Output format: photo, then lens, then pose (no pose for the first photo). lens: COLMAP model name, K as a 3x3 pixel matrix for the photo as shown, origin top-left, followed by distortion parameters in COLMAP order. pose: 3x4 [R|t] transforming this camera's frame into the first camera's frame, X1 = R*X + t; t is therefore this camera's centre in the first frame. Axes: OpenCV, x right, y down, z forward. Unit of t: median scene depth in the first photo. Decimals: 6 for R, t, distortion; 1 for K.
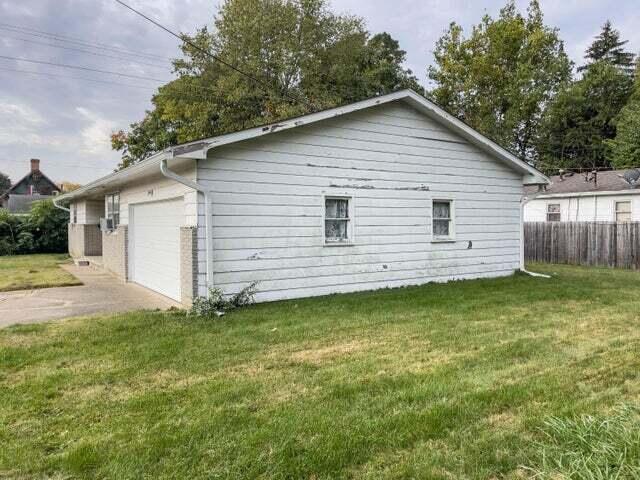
lens RADIAL K [[484.8, 0, 317.4], [0, 484.8, 237.3], [0, 0, 1]] dist [0.040482, -0.021926]
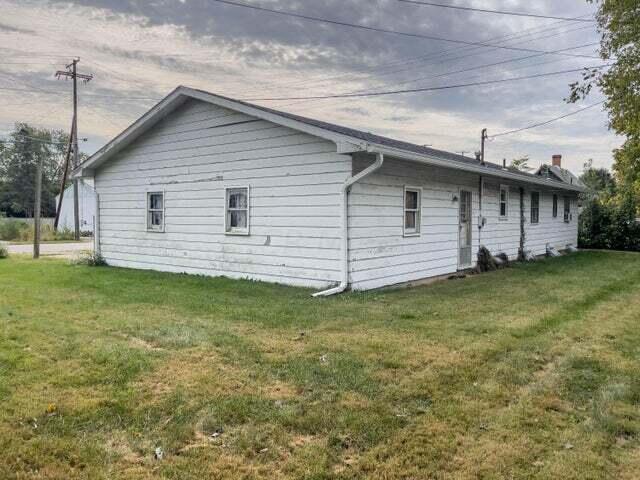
lens RADIAL K [[484.8, 0, 321.2], [0, 484.8, 238.7], [0, 0, 1]] dist [0.040482, -0.021926]
pose [[0.344303, 0.047359, -0.937663, 1.125691], [-0.032435, 0.998731, 0.038533, -0.022395], [0.938298, 0.017146, 0.345402, 0.803692]]
